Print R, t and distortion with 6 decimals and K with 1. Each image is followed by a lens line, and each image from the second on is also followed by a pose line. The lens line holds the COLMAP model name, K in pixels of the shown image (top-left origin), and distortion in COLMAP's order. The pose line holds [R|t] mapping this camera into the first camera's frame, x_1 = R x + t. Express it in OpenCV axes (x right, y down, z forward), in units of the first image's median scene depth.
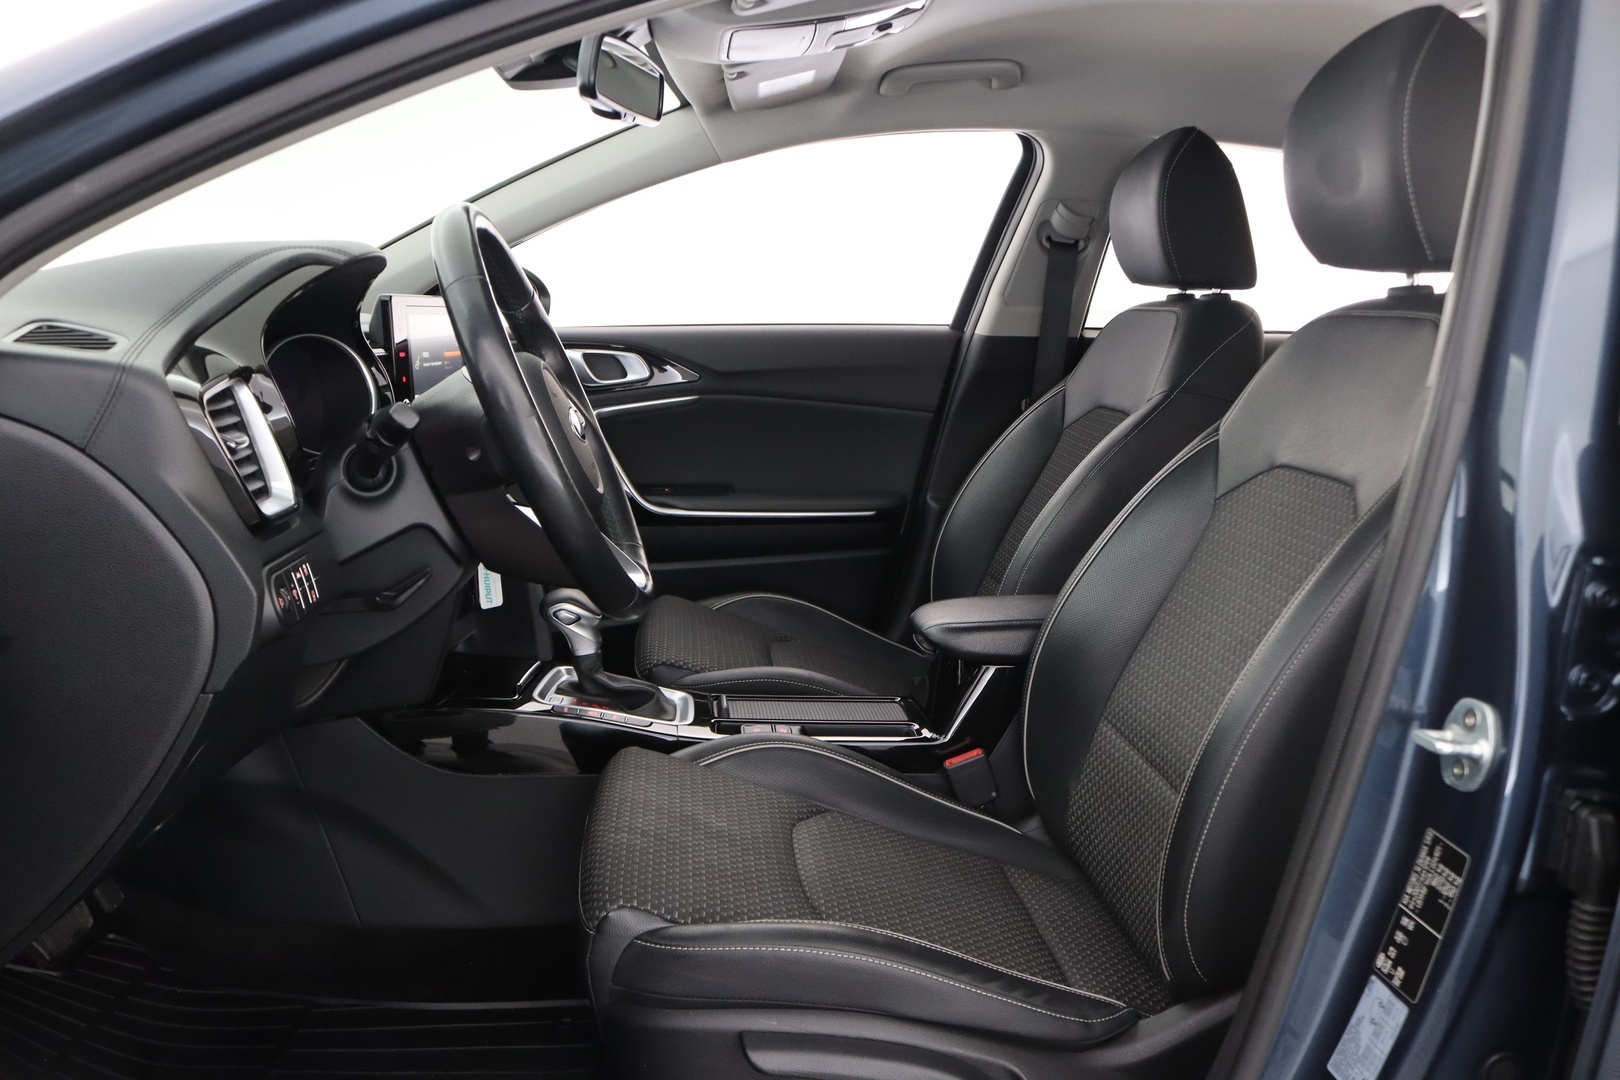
lens RADIAL K [[1380.7, 0, 810.0], [0, 1380.7, 540.0], [0, 0, 1]] dist [-0.093617, -0.001551]
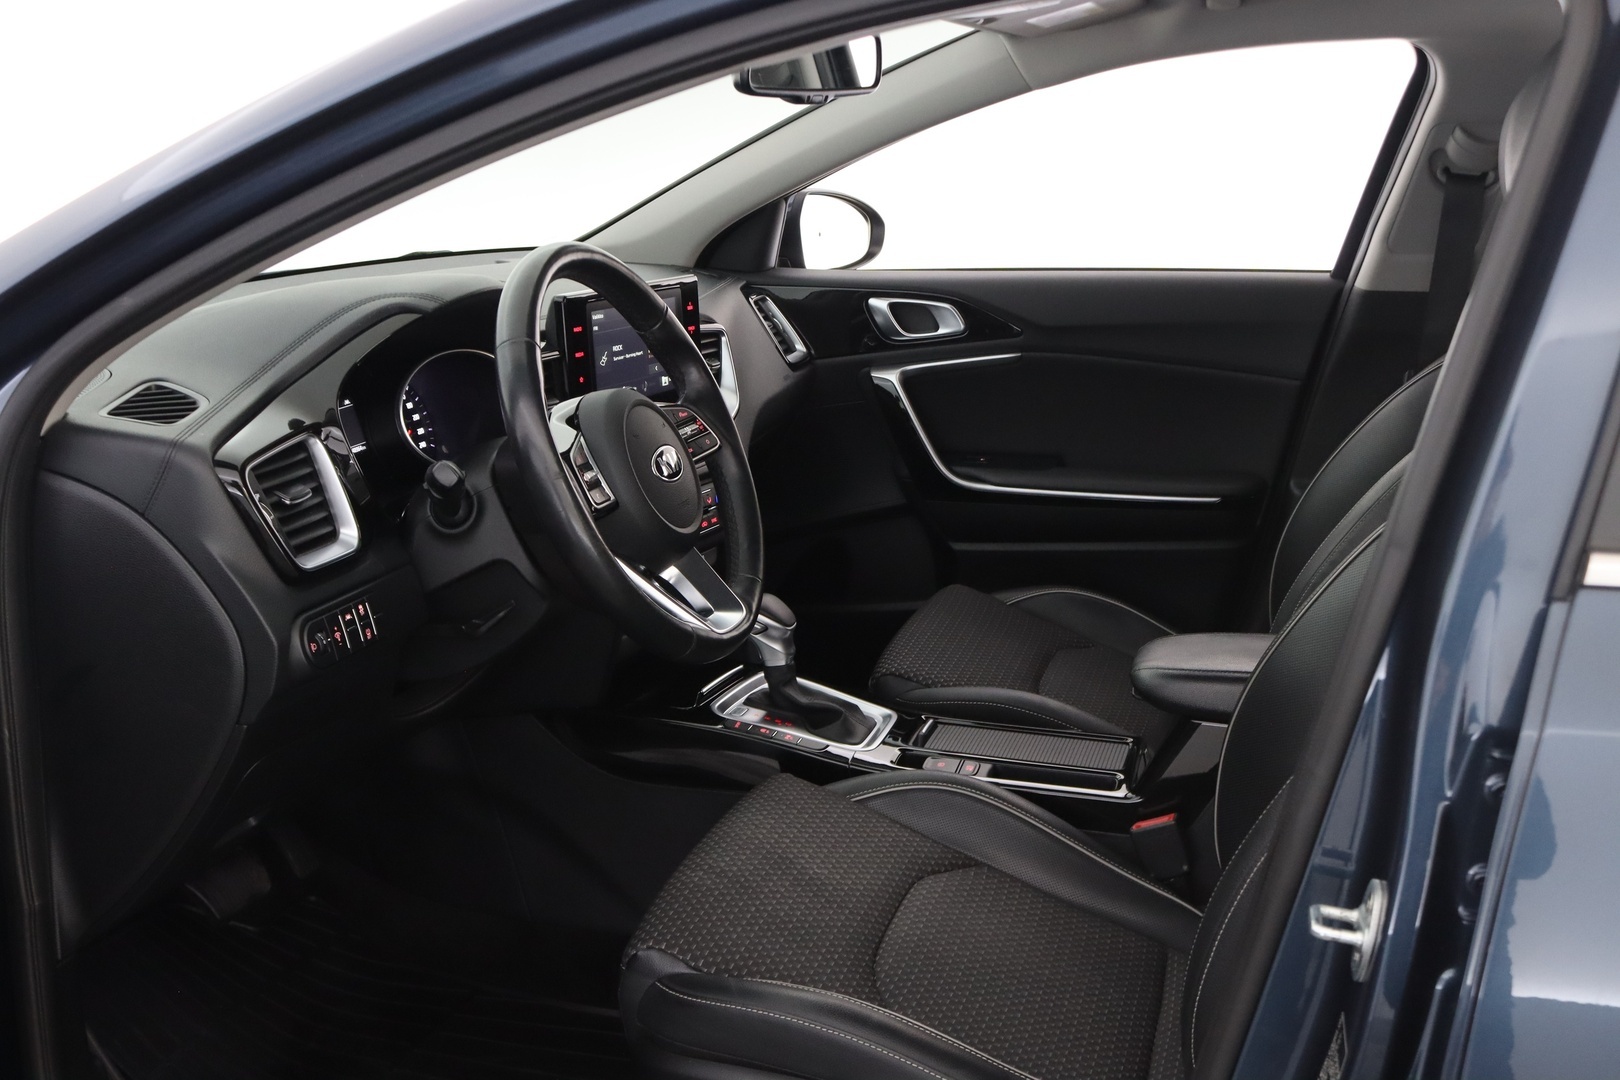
lens RADIAL K [[1751.6, 0, 810.0], [0, 1751.6, 540.0], [0, 0, 1]] dist [-0.114811, -0.005741]
pose [[0.930297, 0.063482, -0.361272, 0.292000], [-0.038566, 0.996379, 0.075772, -0.096156], [0.364774, -0.056558, 0.929377, -0.103637]]
